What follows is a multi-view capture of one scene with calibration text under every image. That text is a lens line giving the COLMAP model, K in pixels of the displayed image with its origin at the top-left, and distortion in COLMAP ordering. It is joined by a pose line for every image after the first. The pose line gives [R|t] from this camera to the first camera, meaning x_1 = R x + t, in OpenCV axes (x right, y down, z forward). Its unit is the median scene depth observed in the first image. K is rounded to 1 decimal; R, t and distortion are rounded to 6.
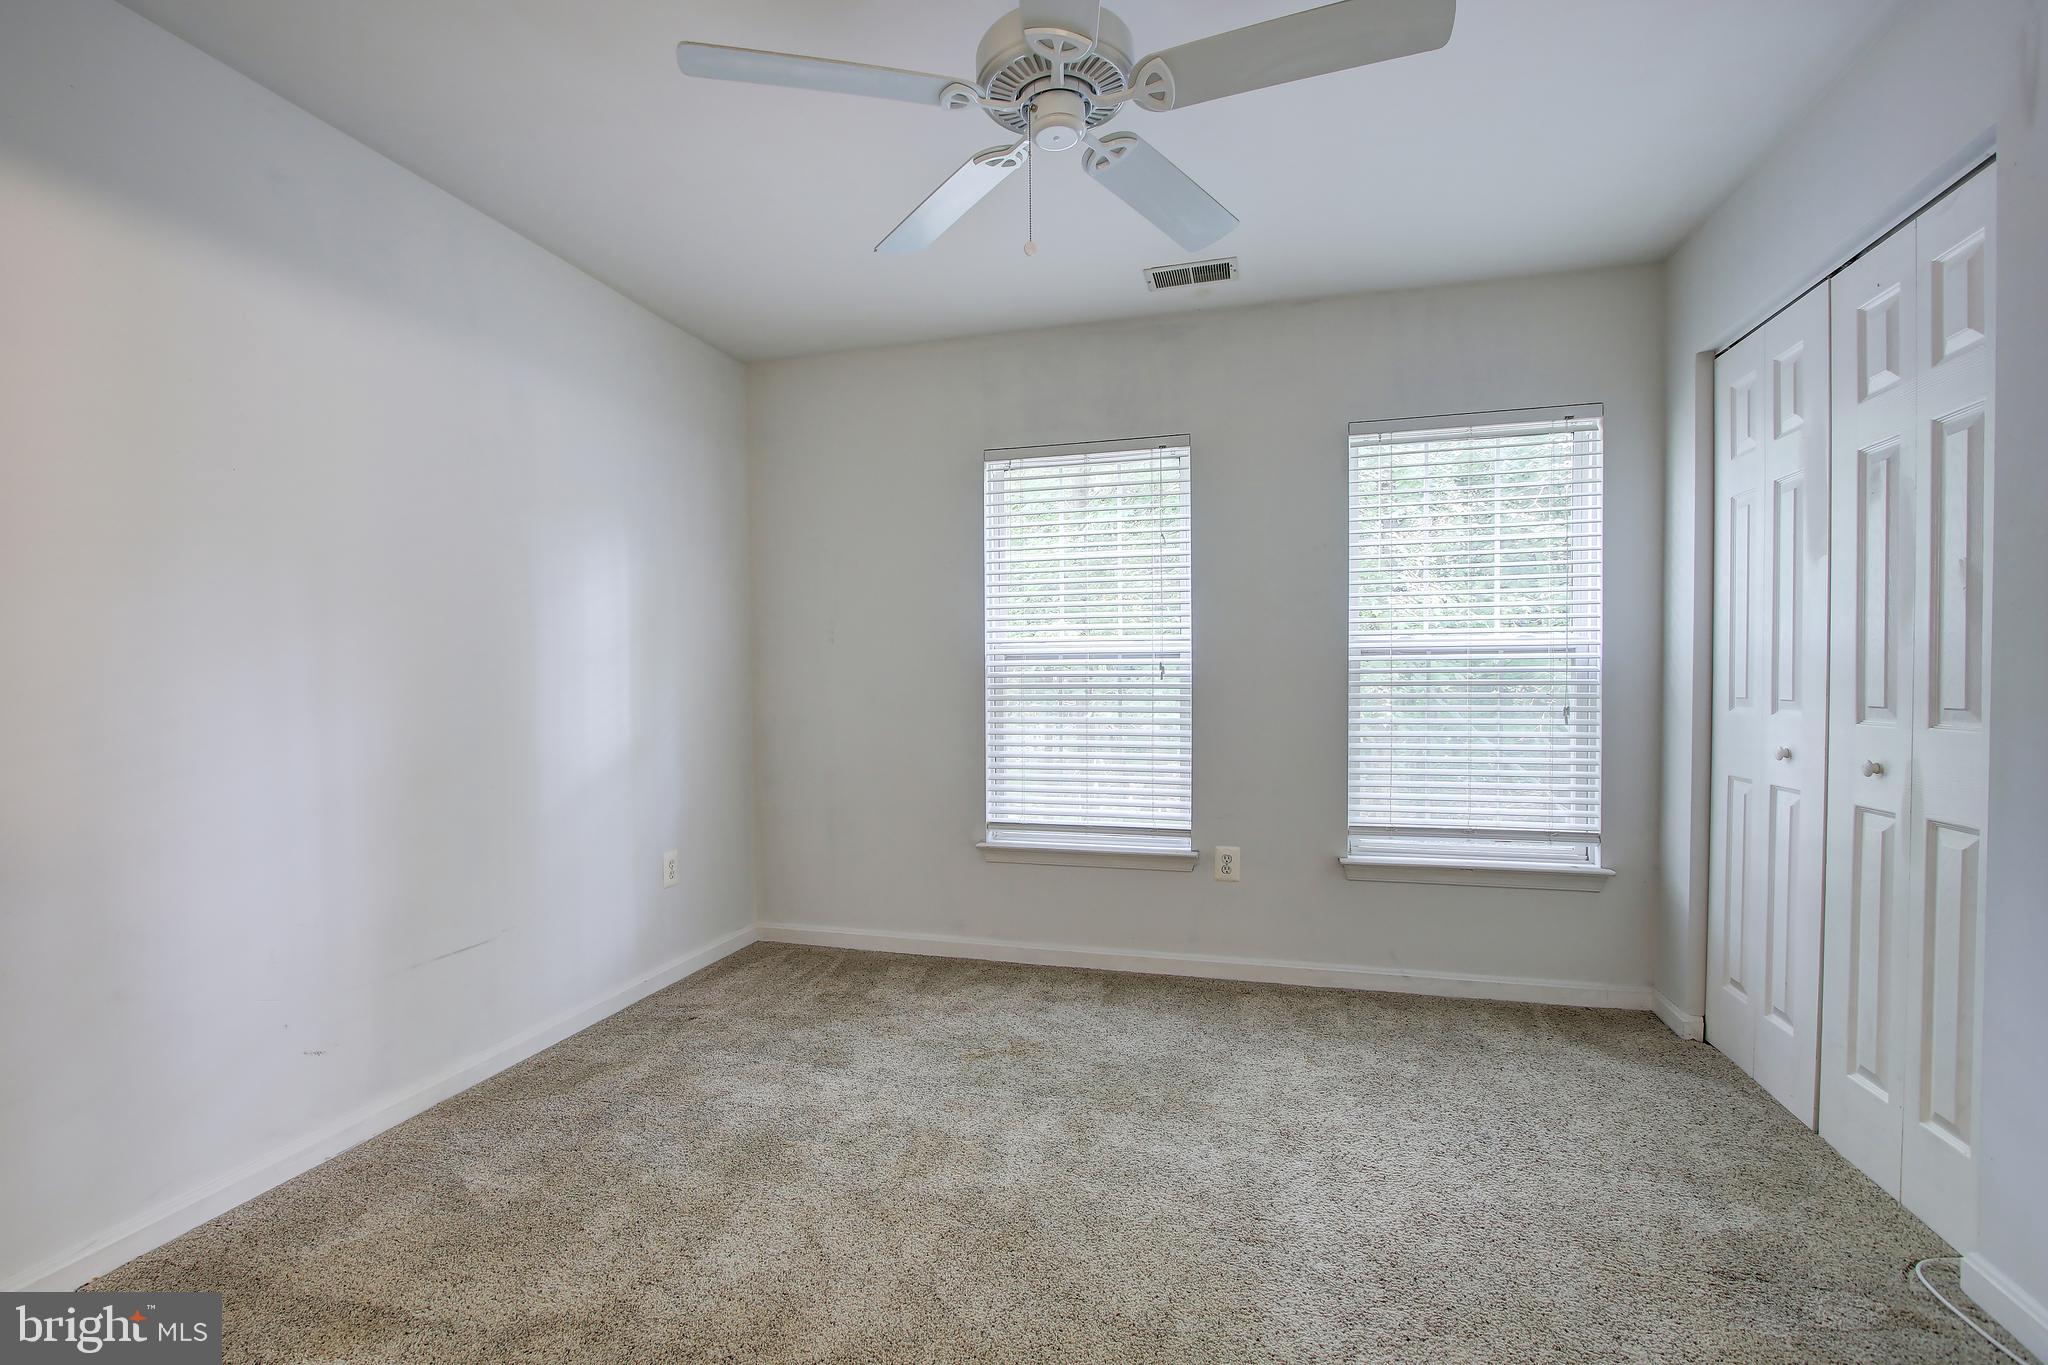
lens RADIAL K [[938.7, 0, 991.9], [0, 938.7, 698.9], [0, 0, 1]] dist [-0.020352, 0.003719]
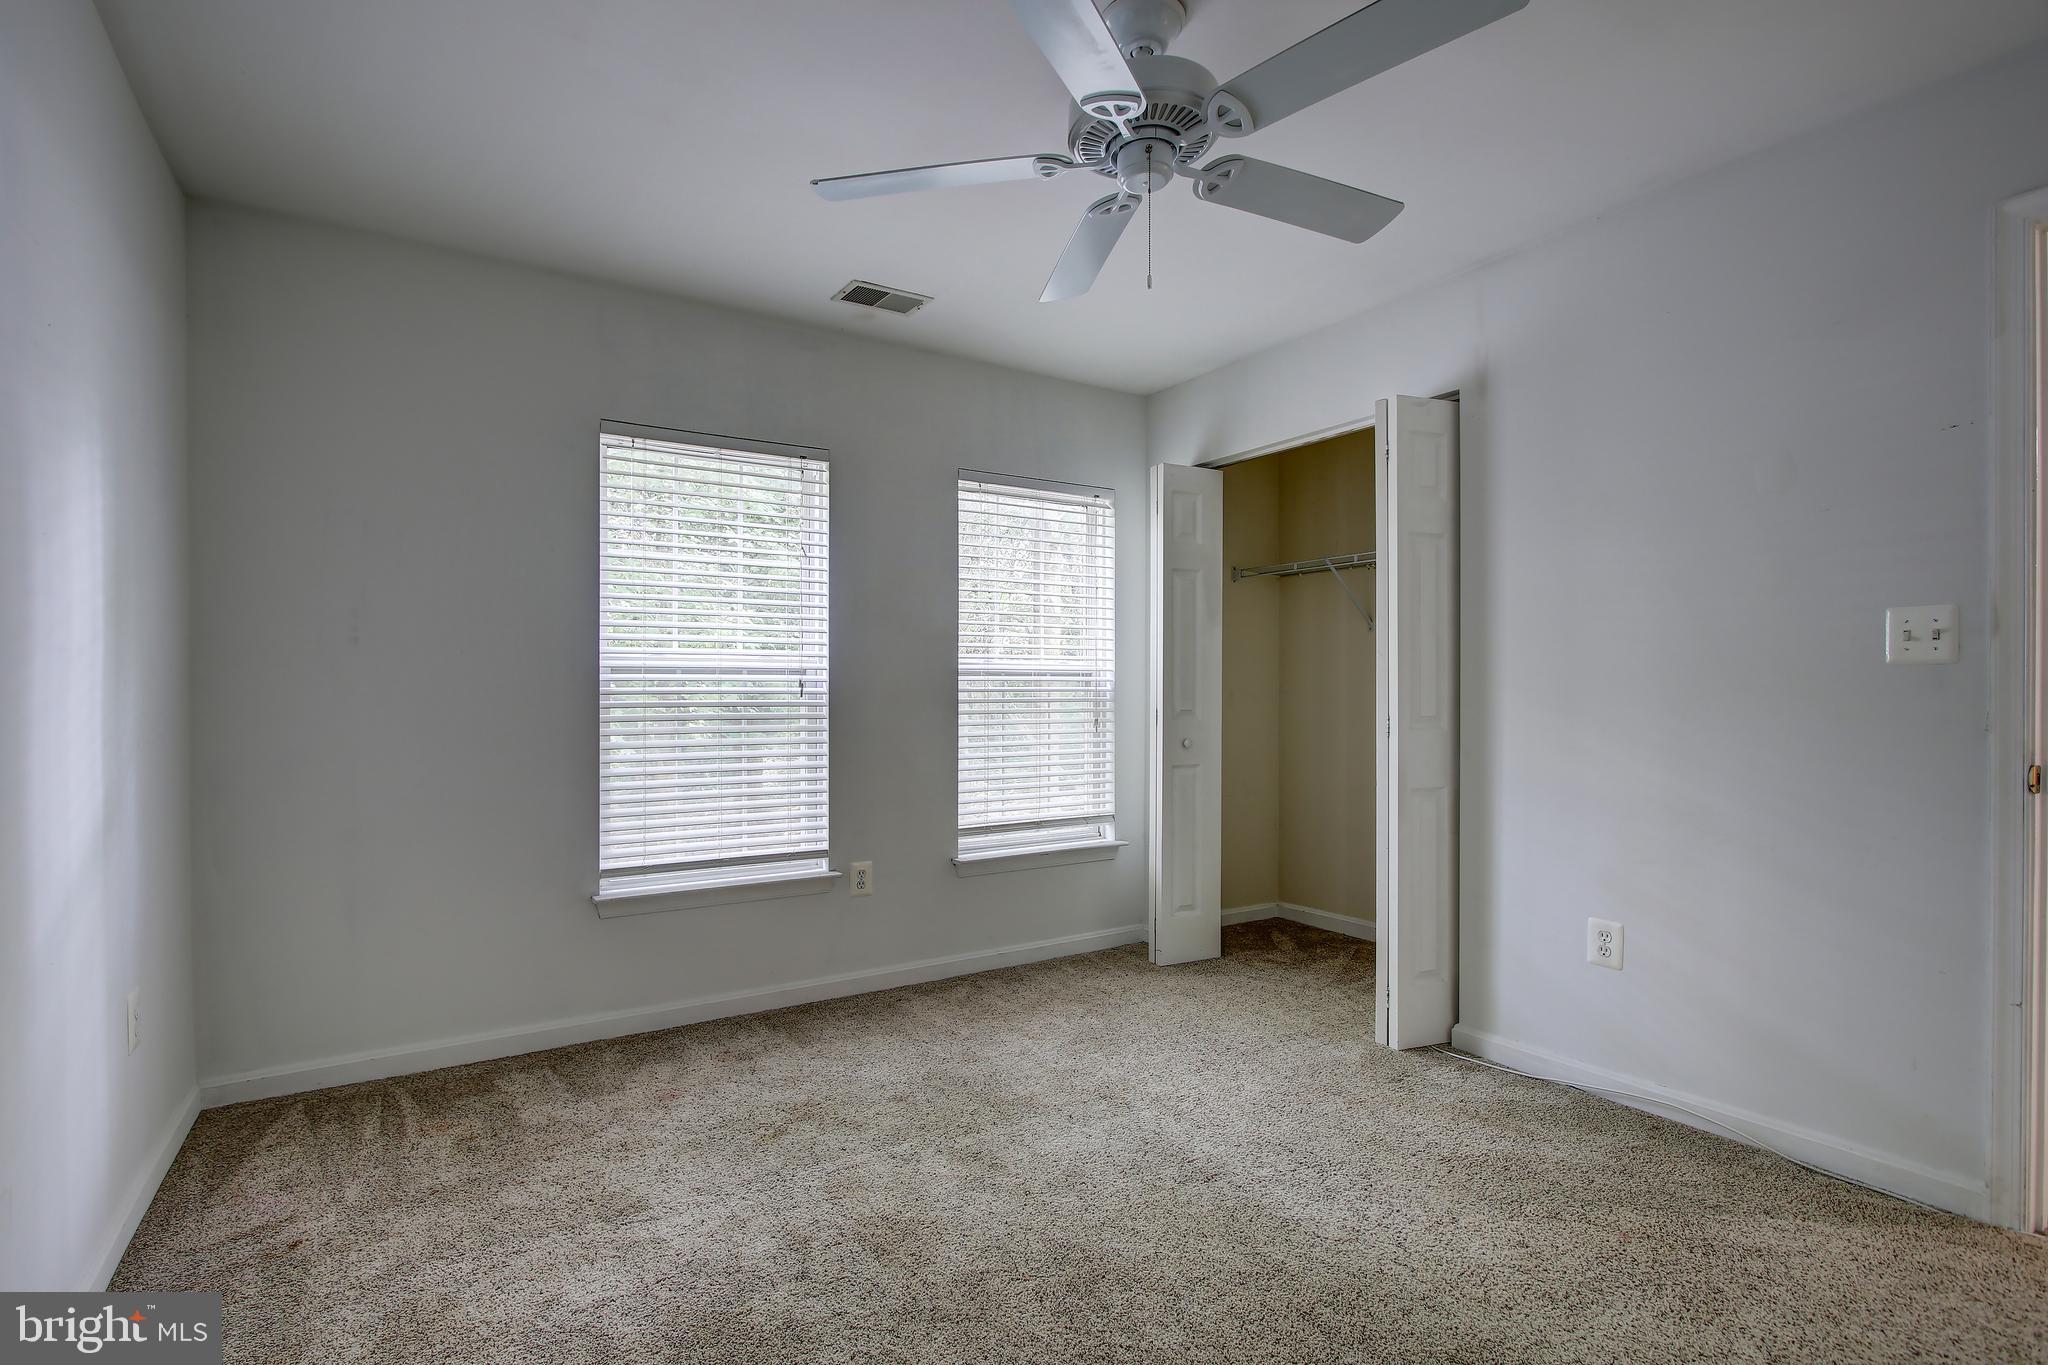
lens RADIAL K [[938.7, 0, 954.8], [0, 938.7, 707.7], [0, 0, 1]] dist [-0.020352, 0.003719]
pose [[0.676592, -0.006021, 0.736333, -0.477203], [0.013900, 0.999893, -0.004596, -0.003829], [-0.736227, 0.013345, 0.676603, 0.263267]]
